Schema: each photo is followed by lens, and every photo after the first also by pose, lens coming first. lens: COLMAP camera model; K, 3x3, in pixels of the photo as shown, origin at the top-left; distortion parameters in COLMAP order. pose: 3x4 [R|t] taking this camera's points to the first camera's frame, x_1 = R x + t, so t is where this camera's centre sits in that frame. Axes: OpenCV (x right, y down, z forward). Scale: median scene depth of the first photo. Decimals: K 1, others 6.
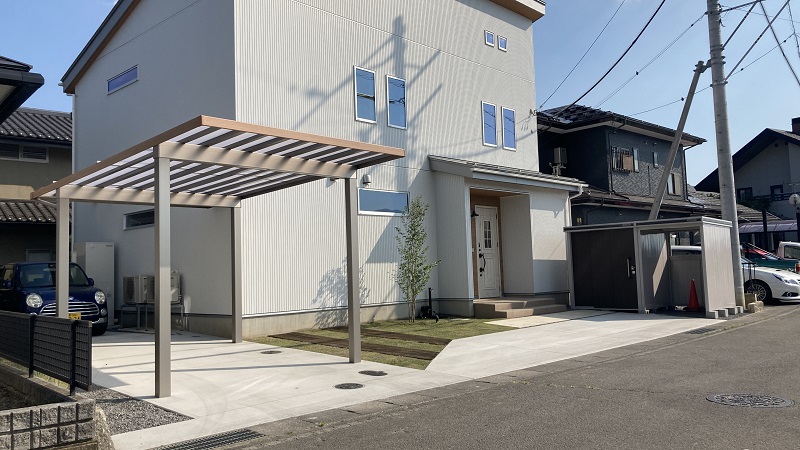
lens RADIAL K [[608.3, 0, 400.0], [0, 608.3, 225.0], [0, 0, 1]] dist [-0.012050, -0.003760]
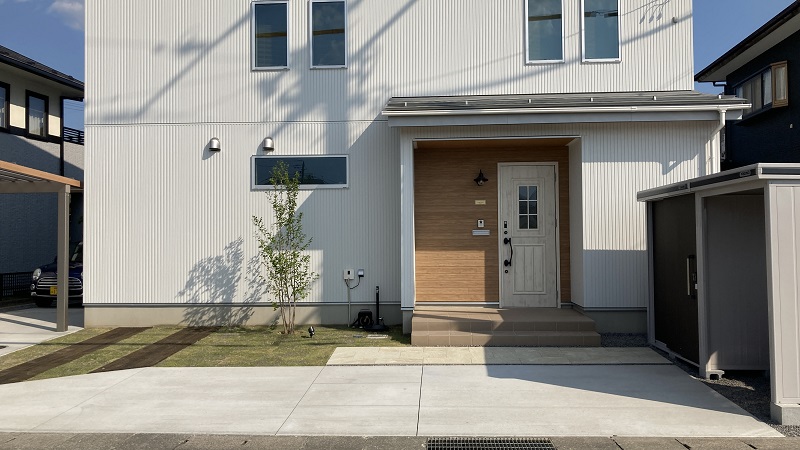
lens RADIAL K [[641.2, 0, 400.1], [0, 641.2, 241.8], [0, 0, 1]] dist [-0.020146, -0.004560]
pose [[0.681940, 0.023746, -0.731023, 0.545530], [0.036320, 0.997140, 0.066271, 0.002351], [0.730506, -0.071744, 0.679127, 0.459080]]
